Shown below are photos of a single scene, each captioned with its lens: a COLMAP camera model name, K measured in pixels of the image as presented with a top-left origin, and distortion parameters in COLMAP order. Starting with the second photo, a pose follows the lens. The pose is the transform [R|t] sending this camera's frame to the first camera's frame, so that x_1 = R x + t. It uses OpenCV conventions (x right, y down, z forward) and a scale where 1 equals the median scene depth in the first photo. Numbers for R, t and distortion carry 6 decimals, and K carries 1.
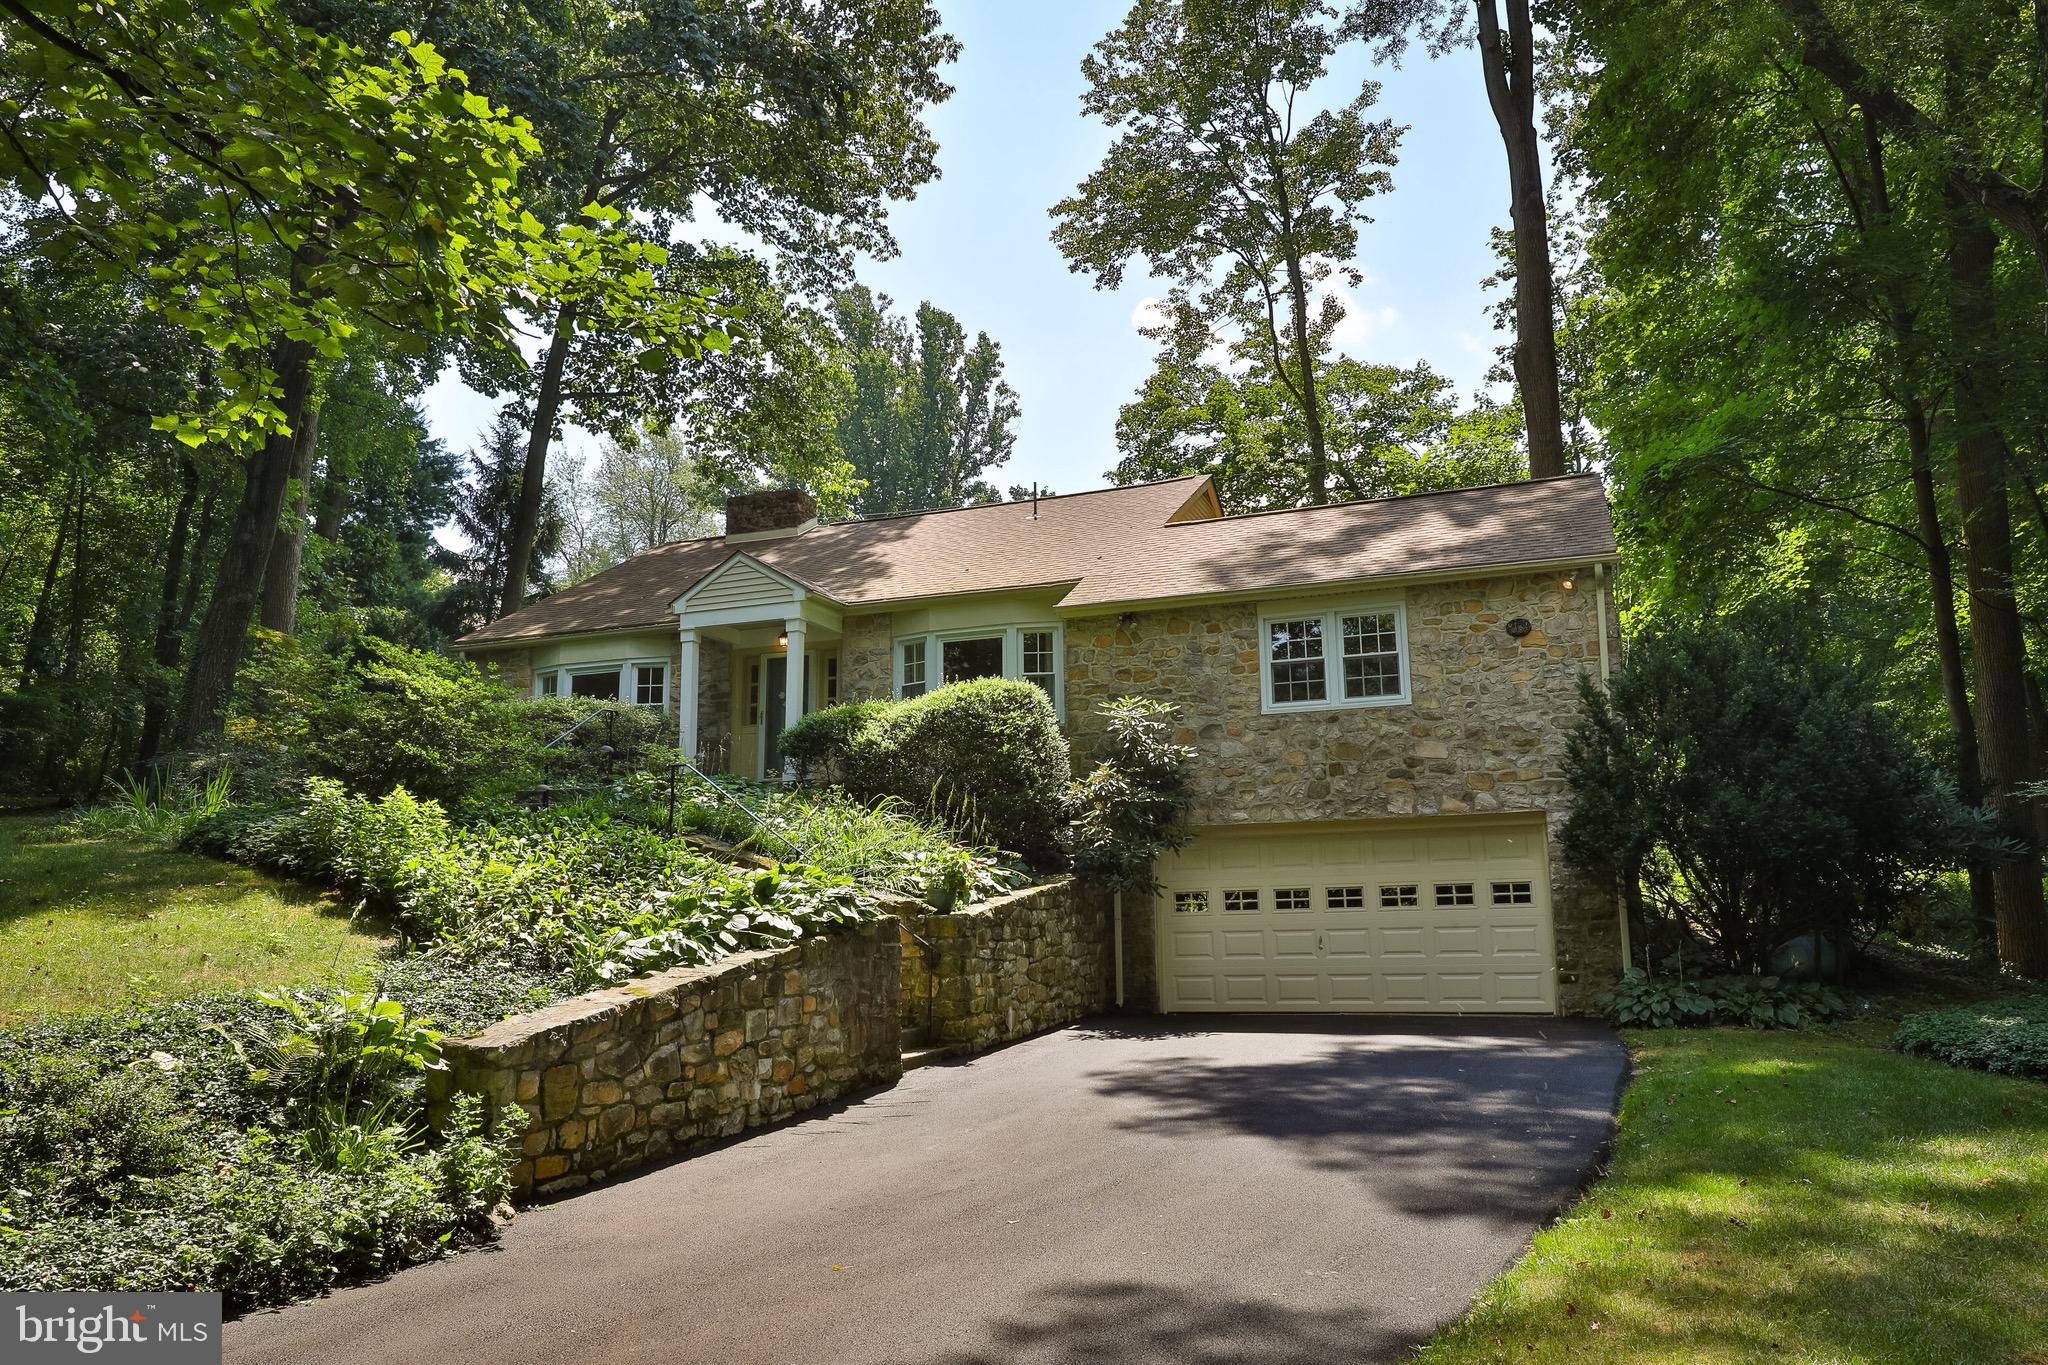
lens RADIAL K [[726.5, 0, 1138.7], [0, 726.5, 659.9], [0, 0, 1]] dist [0.005858, -0.000220]
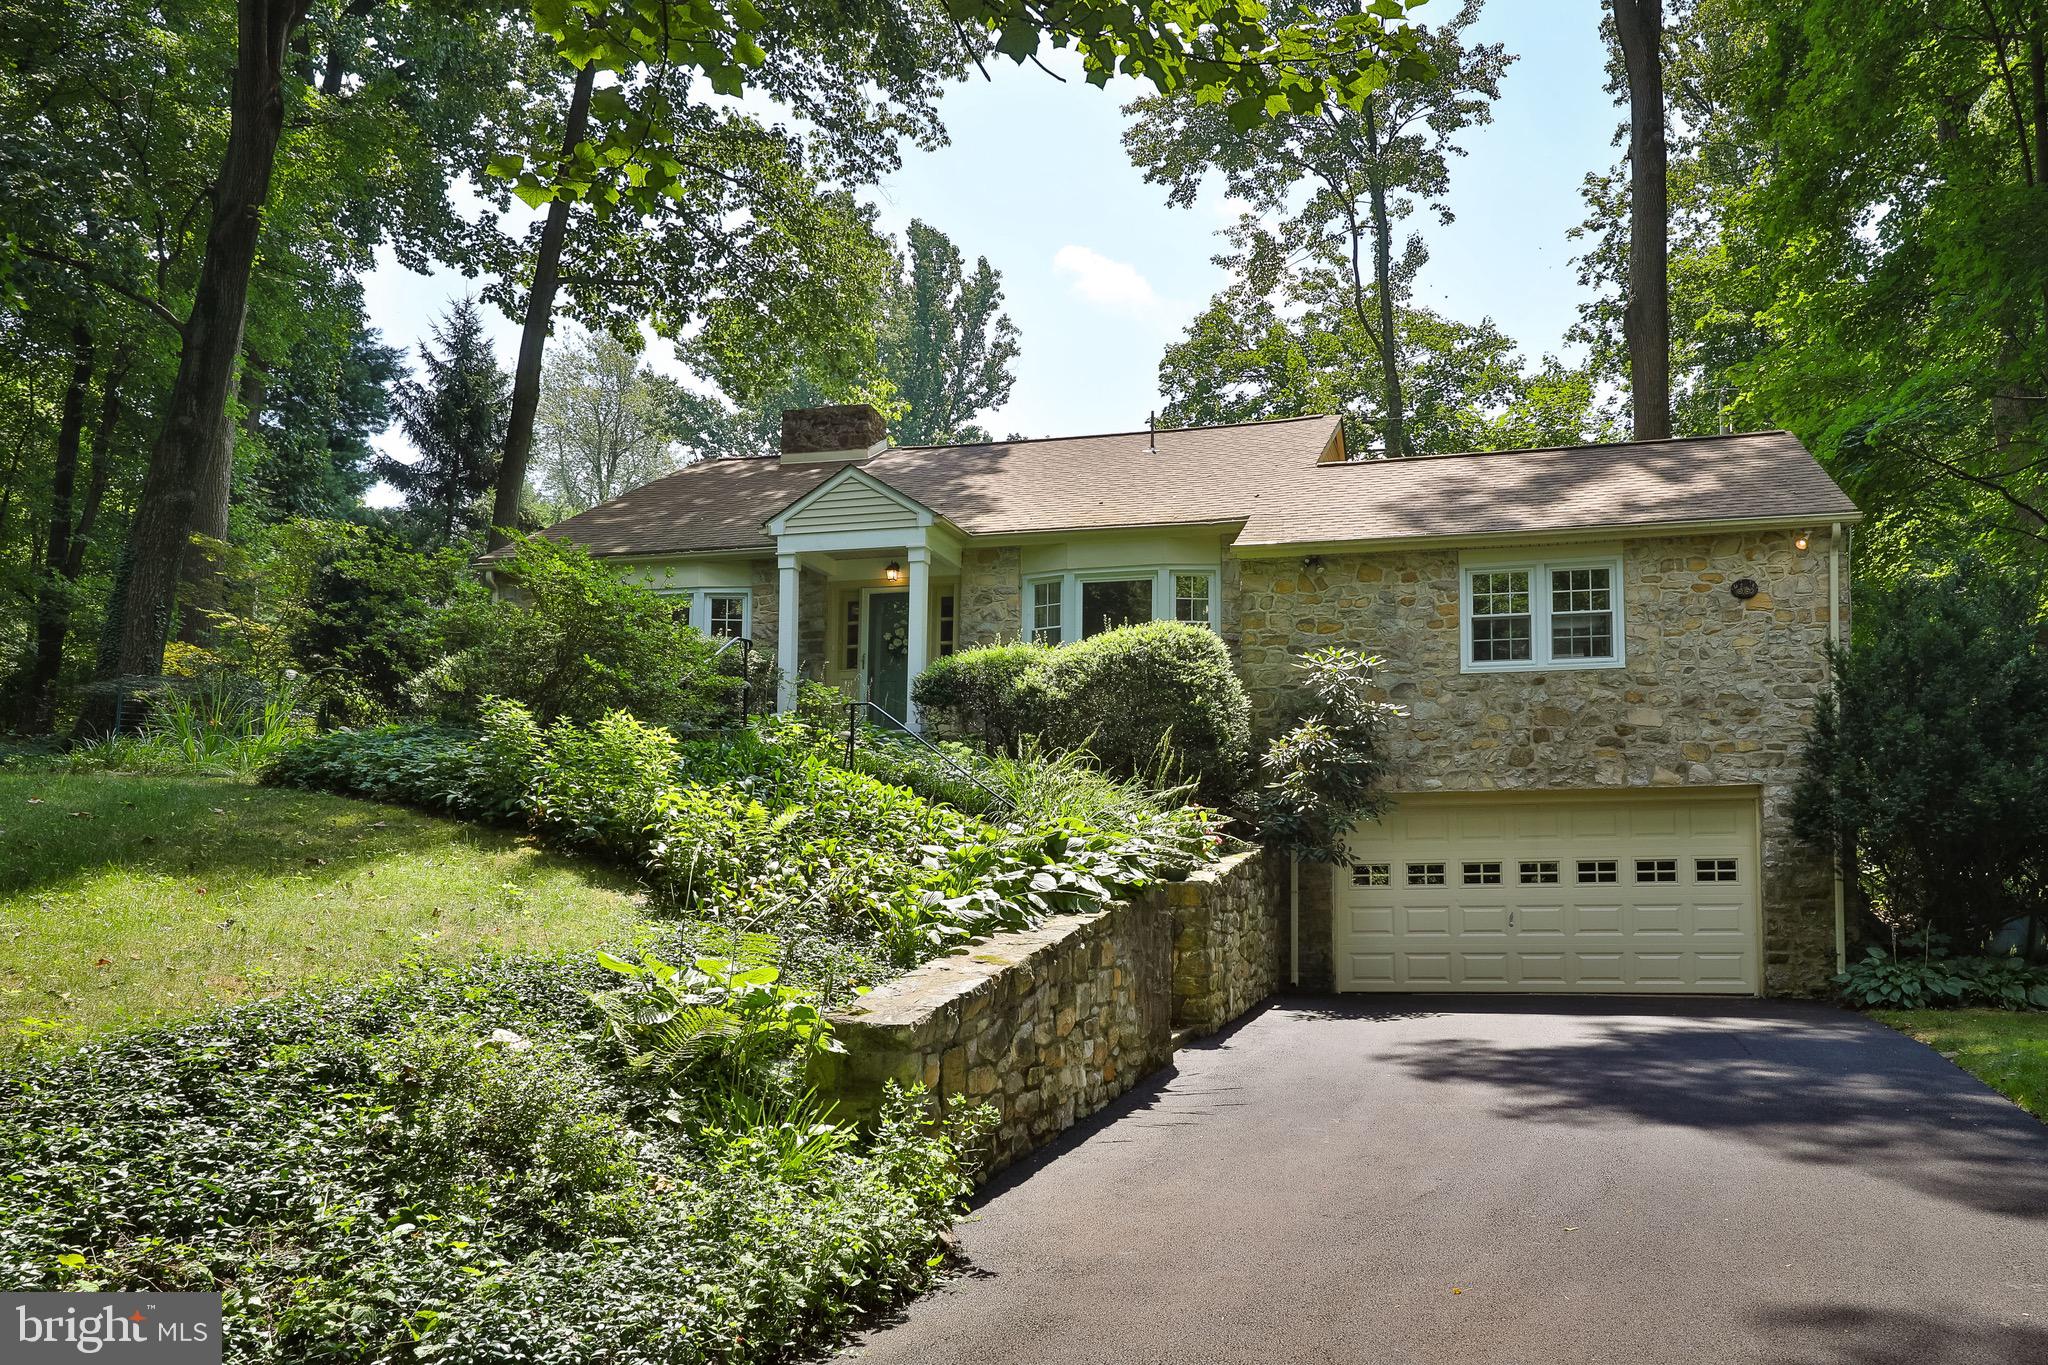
lens RADIAL K [[738.7, 0, 1026.2], [0, 738.7, 684.8], [0, 0, 1]] dist [0.006375, -0.000104]
pose [[0.996415, 0.034452, 0.077272, -0.404221], [-0.038370, 0.998021, 0.049808, 0.057654], [-0.075403, -0.052595, 0.995765, 0.103817]]
